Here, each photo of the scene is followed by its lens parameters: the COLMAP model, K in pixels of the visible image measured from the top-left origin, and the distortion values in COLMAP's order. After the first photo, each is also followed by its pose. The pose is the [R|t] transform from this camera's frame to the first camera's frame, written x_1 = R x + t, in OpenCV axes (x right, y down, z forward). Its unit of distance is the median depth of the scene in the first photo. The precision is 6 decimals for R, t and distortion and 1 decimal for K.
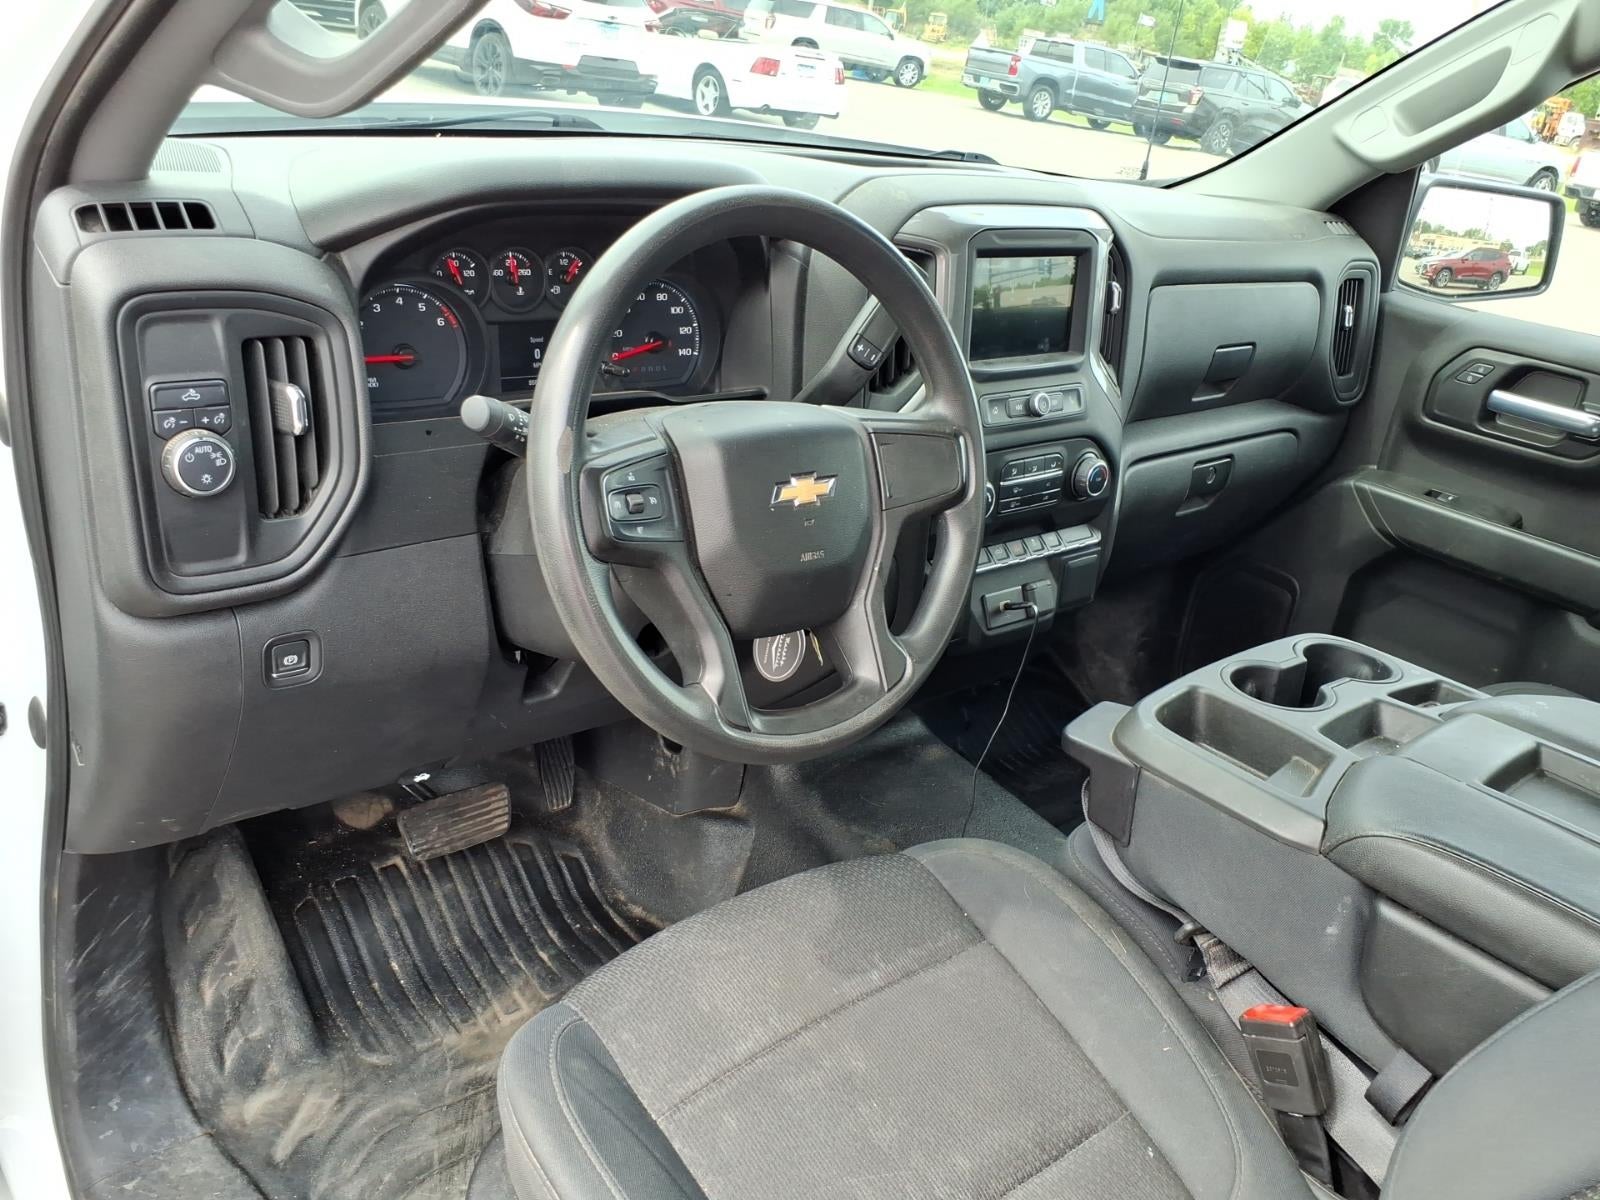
lens RADIAL K [[1290.0, 0, 800.0], [0, 1290.0, 600.0], [0, 0, 1]] dist [0.115185, -0.223409]
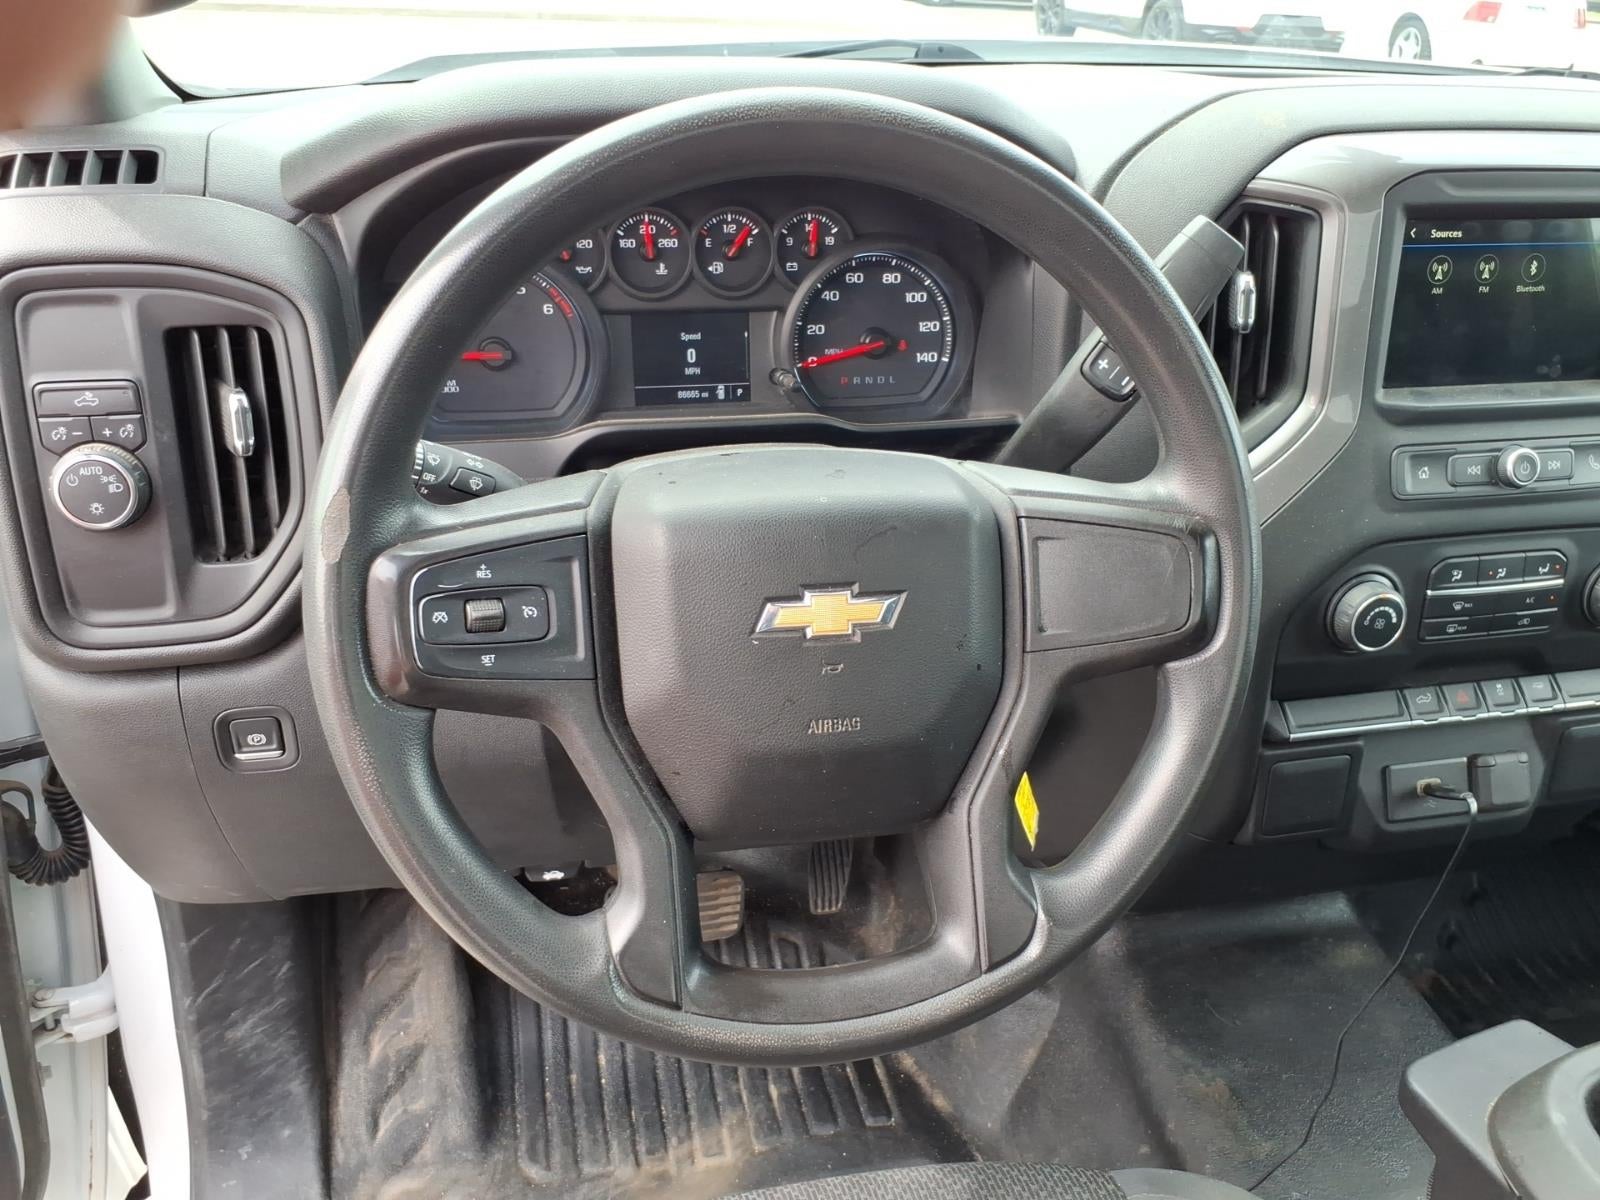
lens RADIAL K [[1302.8, 0, 800.0], [0, 1302.8, 600.0], [0, 0, 1]] dist [0.062153, -0.121110]
pose [[0.881922, 0.124510, -0.454656, 0.173281], [-0.117989, 0.992091, 0.042820, -0.077217], [0.456391, 0.015880, 0.889637, 0.318772]]
